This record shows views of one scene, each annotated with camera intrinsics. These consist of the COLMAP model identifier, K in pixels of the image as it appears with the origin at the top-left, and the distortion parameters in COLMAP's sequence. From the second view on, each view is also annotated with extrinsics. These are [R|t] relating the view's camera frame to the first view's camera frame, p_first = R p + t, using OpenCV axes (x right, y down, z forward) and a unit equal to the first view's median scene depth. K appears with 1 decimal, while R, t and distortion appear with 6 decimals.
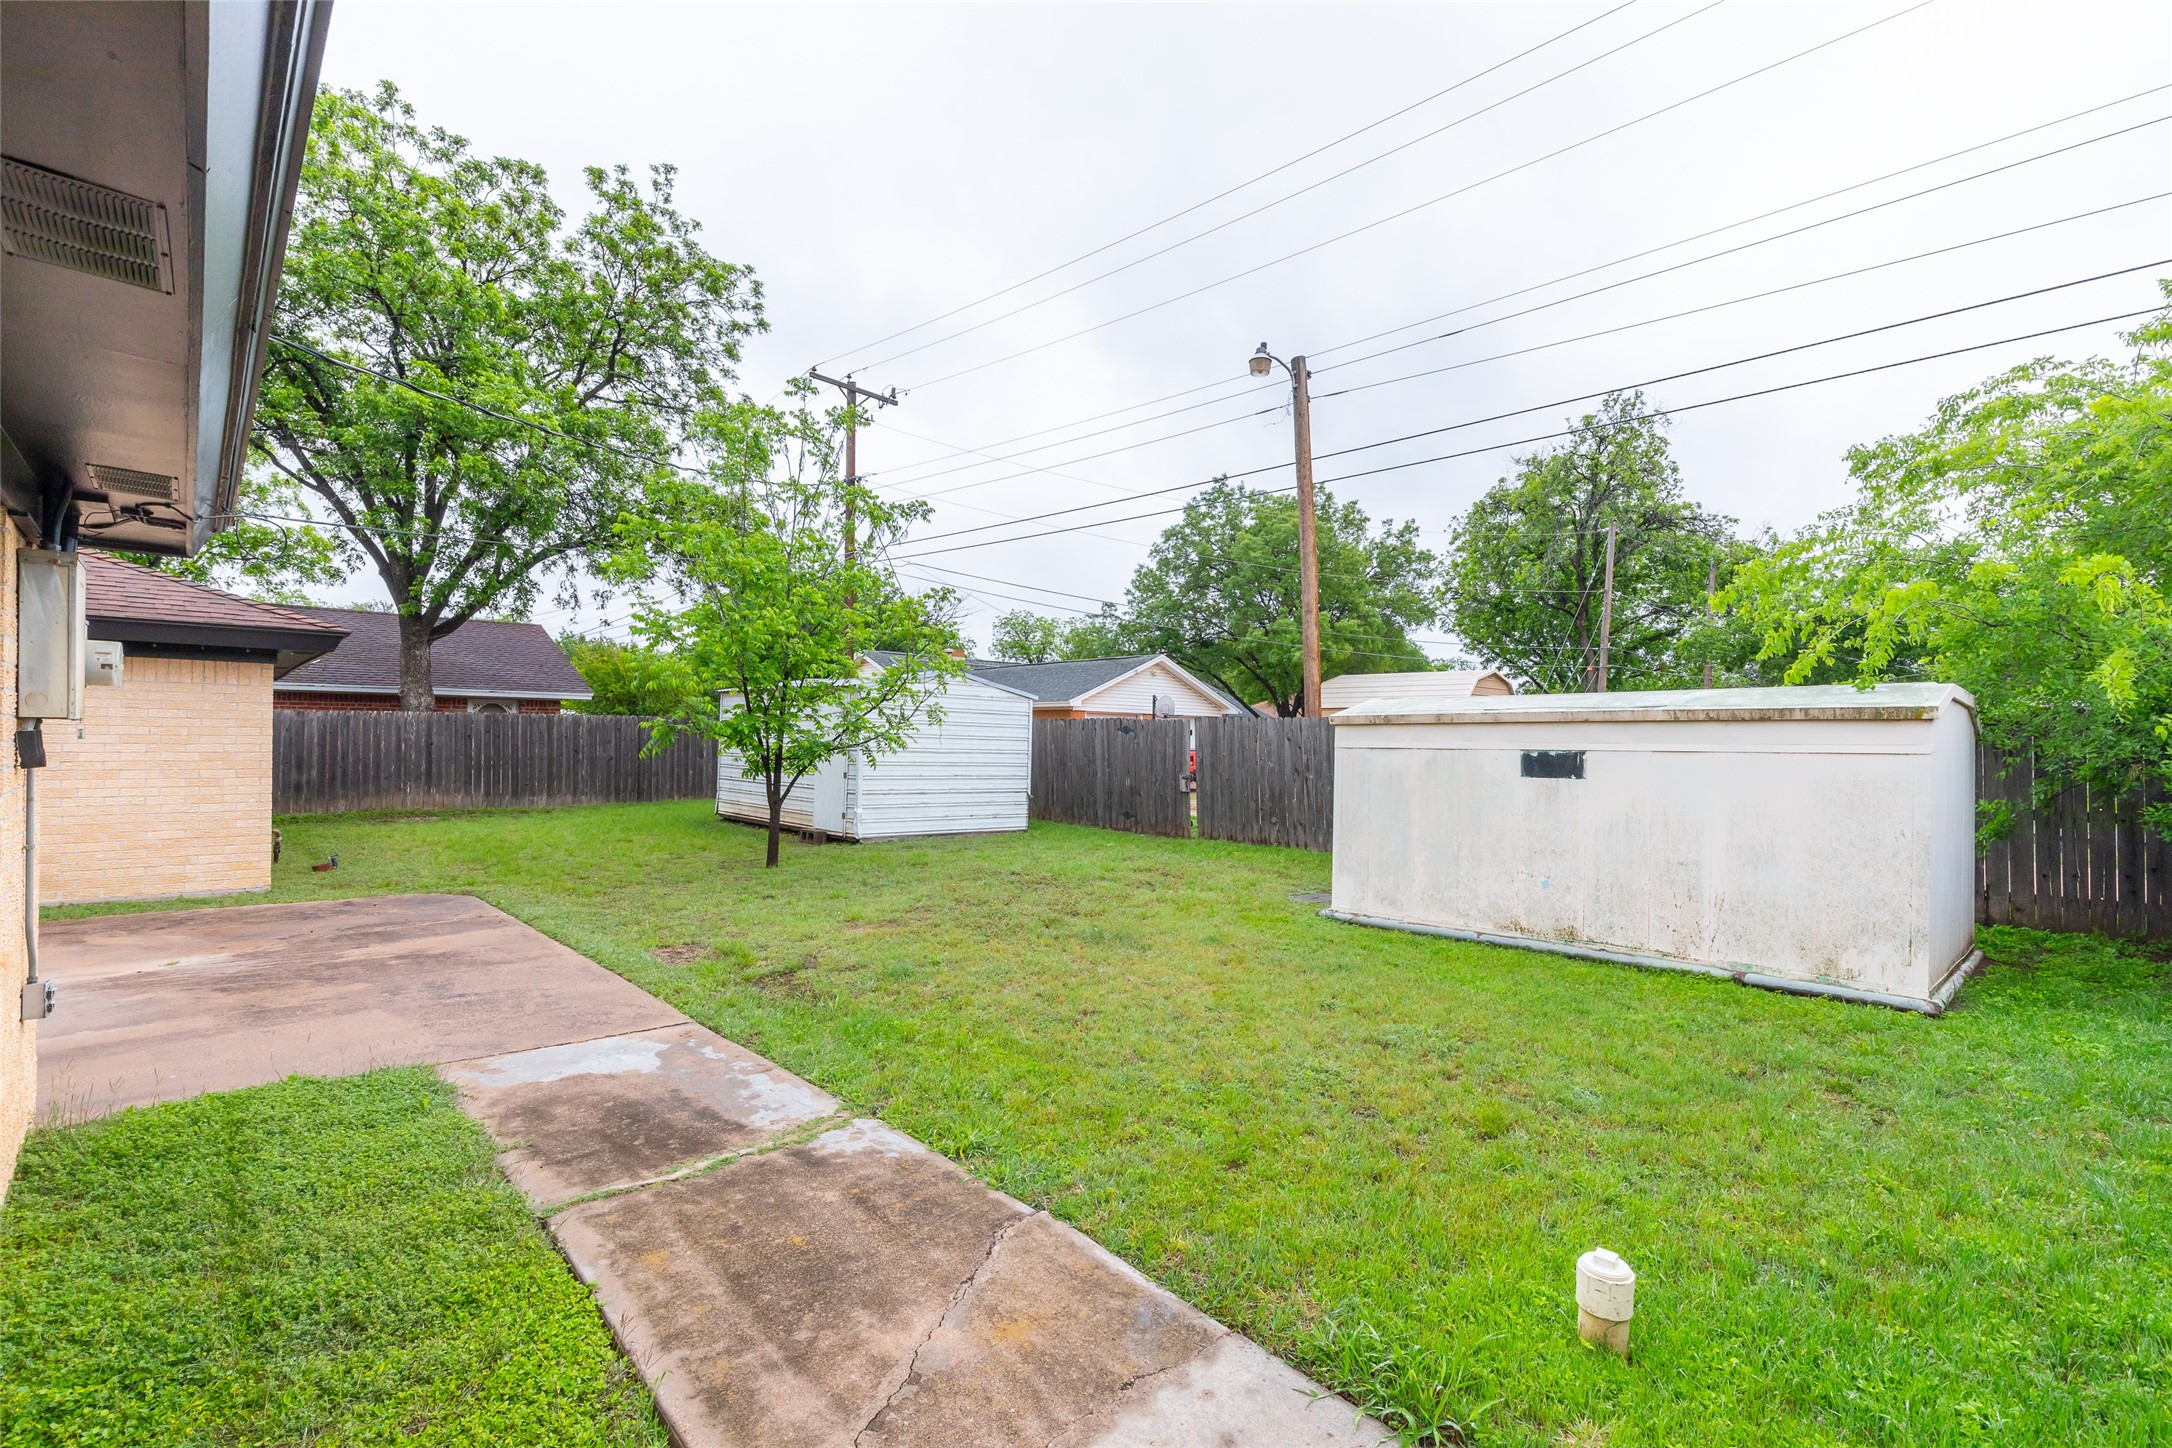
lens RADIAL K [[974.9, 0, 1095.0], [0, 974.9, 745.9], [0, 0, 1]] dist [0.008491, -0.000554]
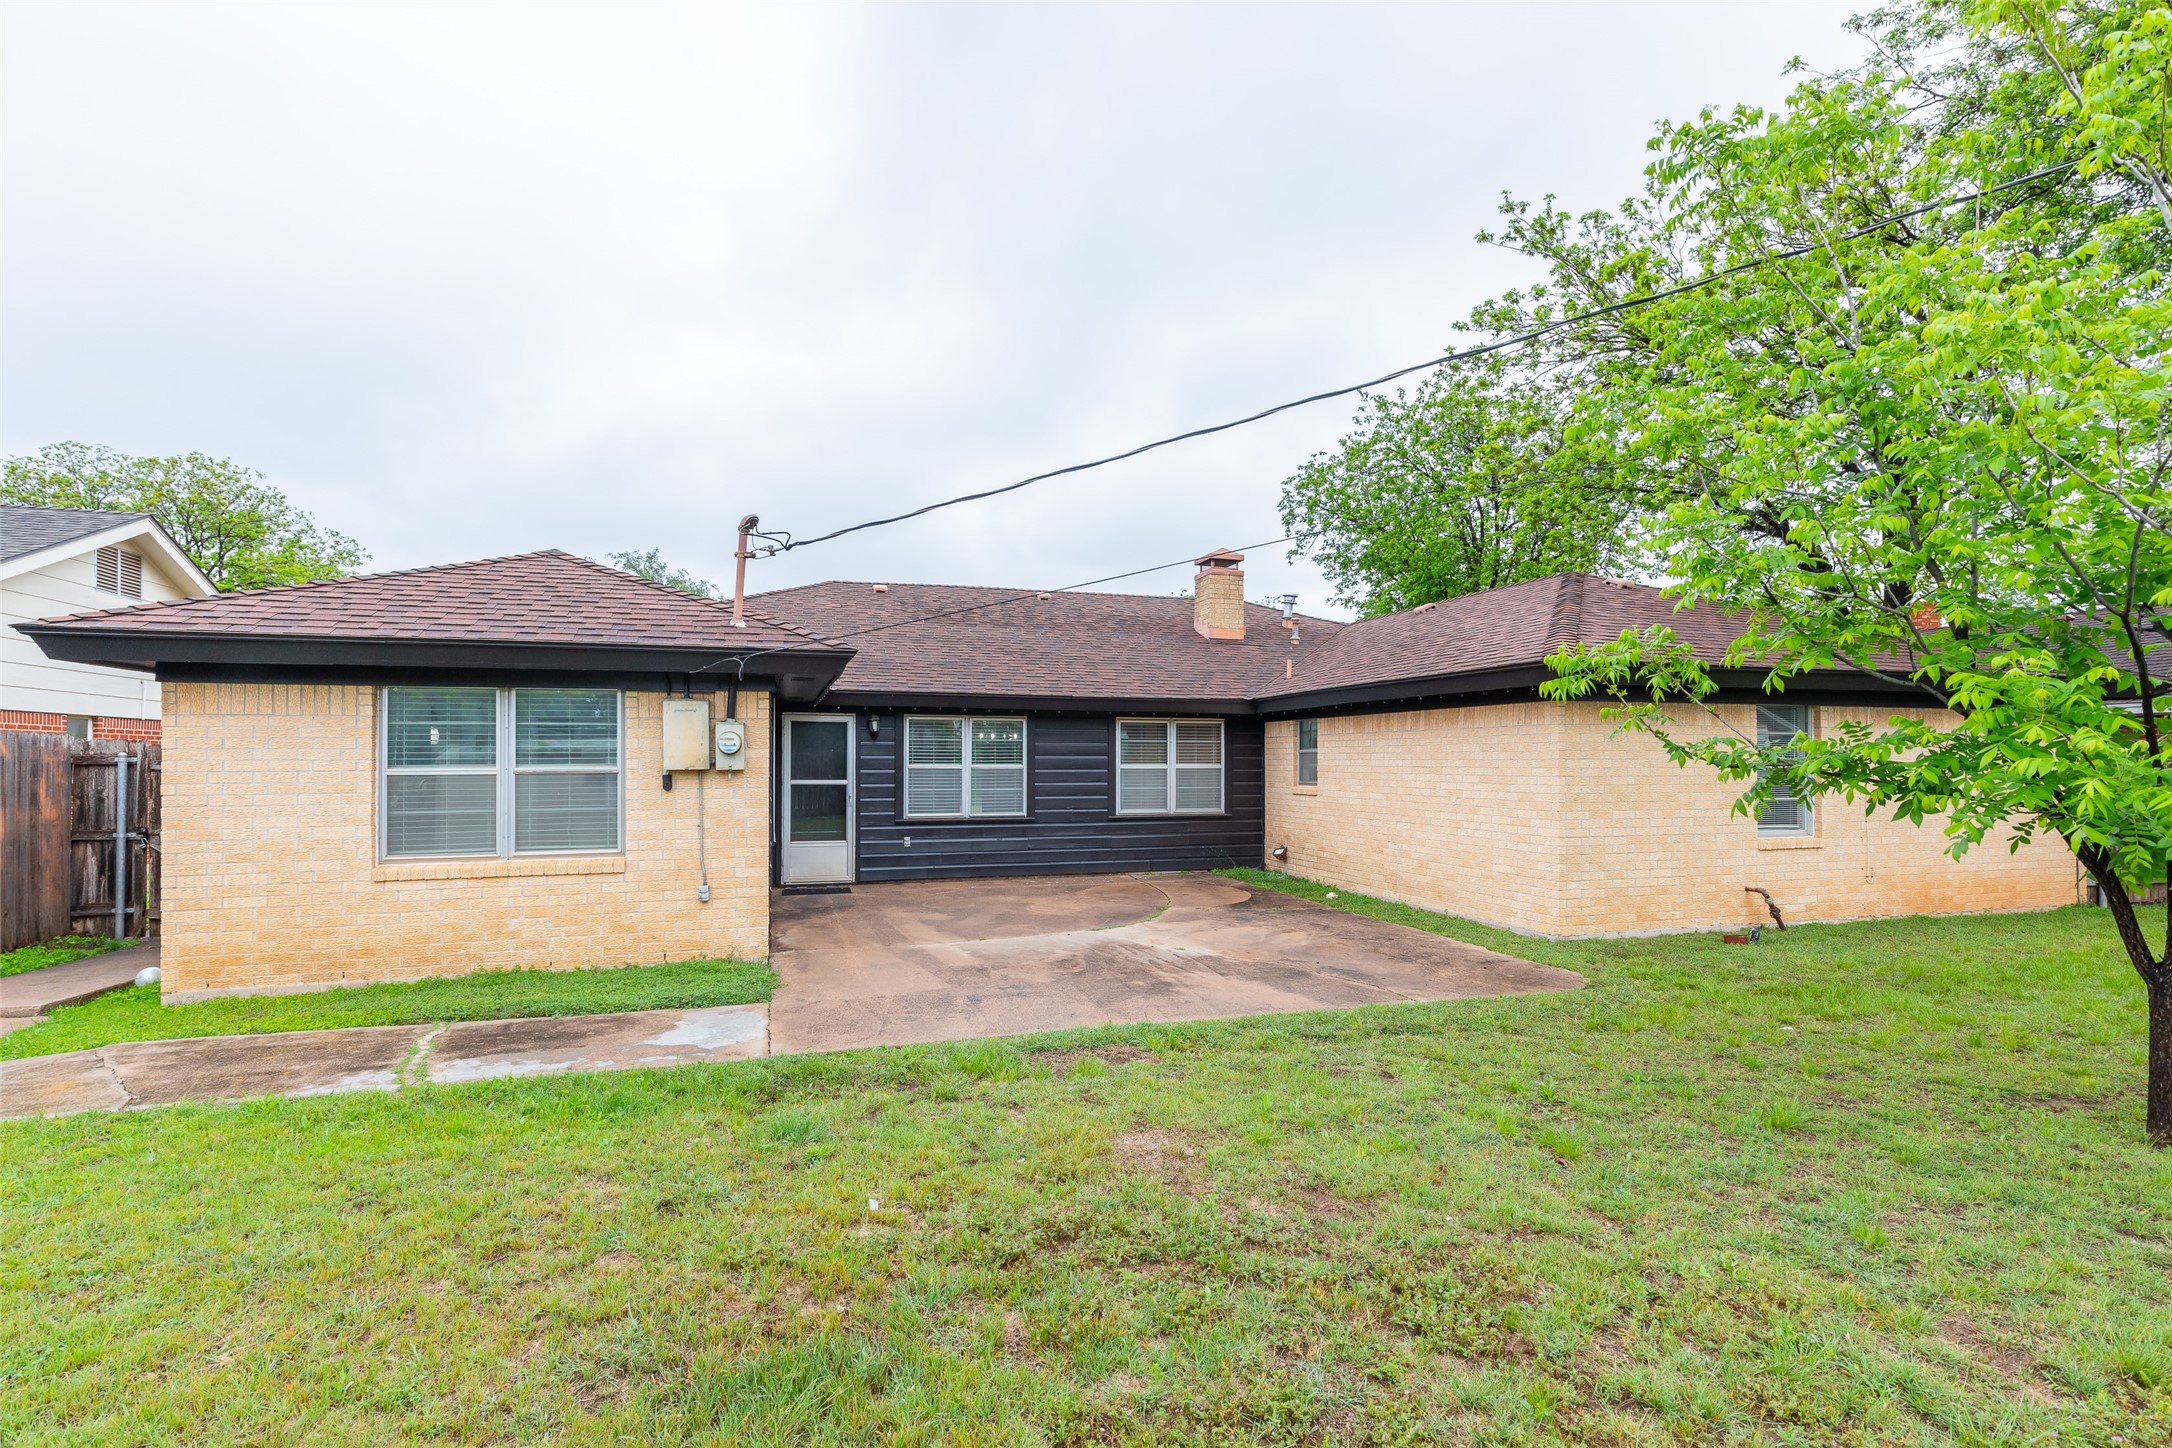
lens RADIAL K [[974.9, 0, 1052.2], [0, 974.9, 753.9], [0, 0, 1]] dist [0.008491, -0.000554]
pose [[-0.441509, -0.017845, -0.897079, 0.282462], [-0.009544, 0.999839, -0.015192, -0.017318], [0.897206, 0.001854, -0.441609, 1.258646]]
